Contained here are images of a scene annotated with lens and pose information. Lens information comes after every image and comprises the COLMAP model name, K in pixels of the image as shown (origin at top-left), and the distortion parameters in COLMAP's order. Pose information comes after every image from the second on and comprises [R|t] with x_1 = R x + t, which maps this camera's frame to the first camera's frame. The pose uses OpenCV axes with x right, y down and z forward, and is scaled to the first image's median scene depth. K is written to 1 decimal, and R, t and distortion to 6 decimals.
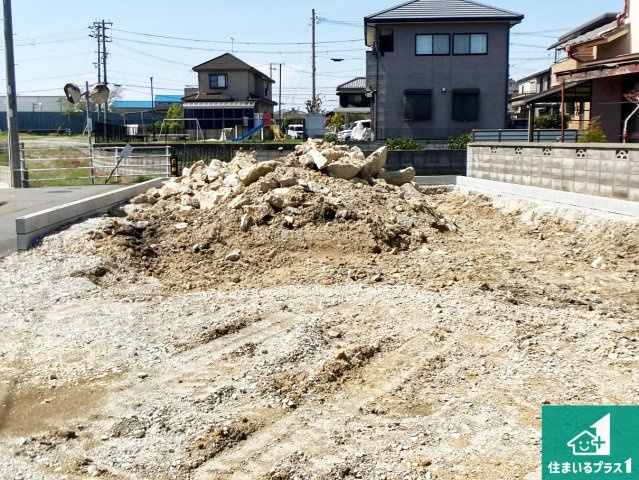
lens RADIAL K [[675.2, 0, 322.8], [0, 675.2, 226.1], [0, 0, 1]] dist [-0.019733, 0.000000]
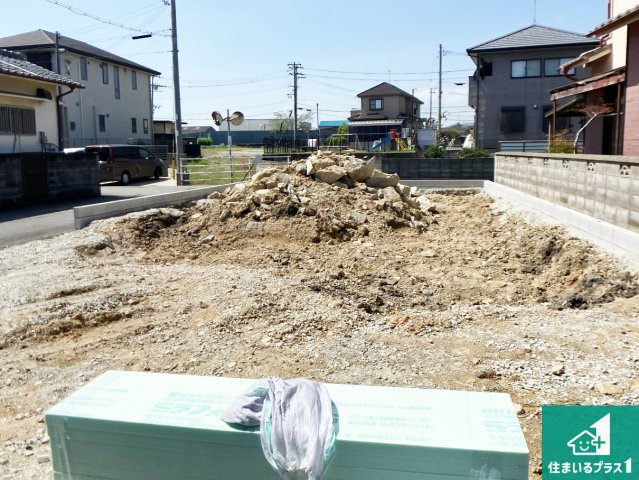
lens RADIAL K [[524.4, 0, 320.9], [0, 524.4, 211.1], [0, 0, 1]] dist [-0.017577, -0.031373]
pose [[0.951430, 0.029084, -0.306488, 0.202821], [-0.031775, 0.999488, -0.003793, -0.008065], [0.306221, 0.013347, 0.951867, 0.038138]]
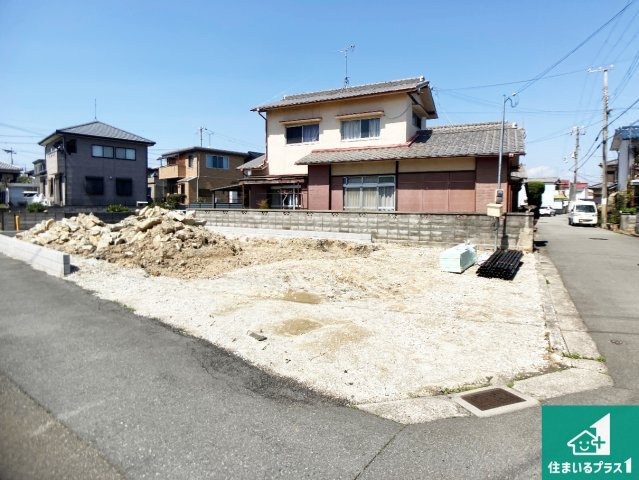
lens RADIAL K [[361.4, 0, 337.4], [0, 361.4, 228.8], [0, 0, 1]] dist [-0.048332, 0.007815]
pose [[0.613342, -0.039275, 0.788841, -0.358839], [0.089802, 0.995754, -0.020247, 0.001996], [-0.784696, 0.083258, 0.614264, -0.031297]]
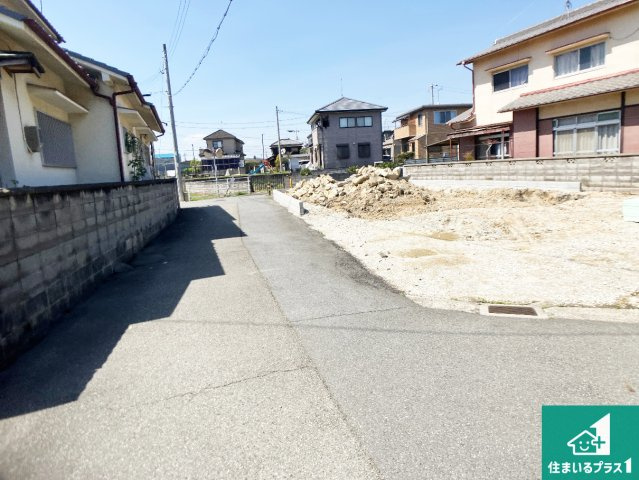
lens RADIAL K [[361.3, 0, 324.3], [0, 361.3, 218.5], [0, 0, 1]] dist [-0.040541, 0.006683]
pose [[0.973325, -0.091123, 0.210561, -0.326506], [0.090619, 0.995813, 0.012066, 0.021561], [-0.210779, 0.007337, 0.977506, -0.169349]]
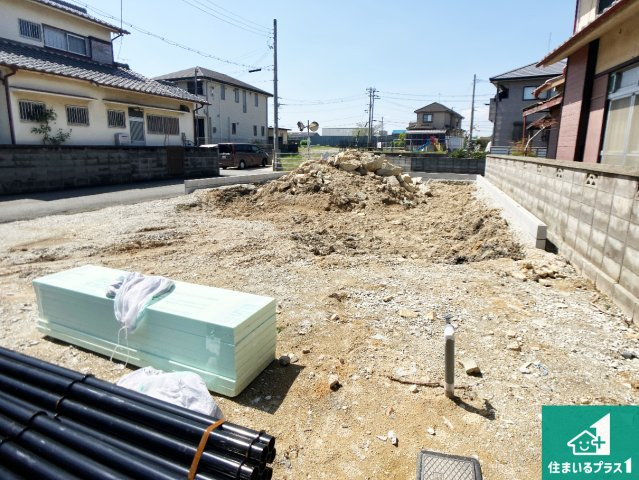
lens RADIAL K [[361.3, 0, 320.1], [0, 361.3, 216.1], [0, 0, 1]] dist [-0.040541, 0.006683]
pose [[0.870437, 0.106038, -0.480723, 0.286390], [-0.080869, 0.994059, 0.072841, -0.008684], [0.485591, -0.024528, 0.873842, 0.061145]]
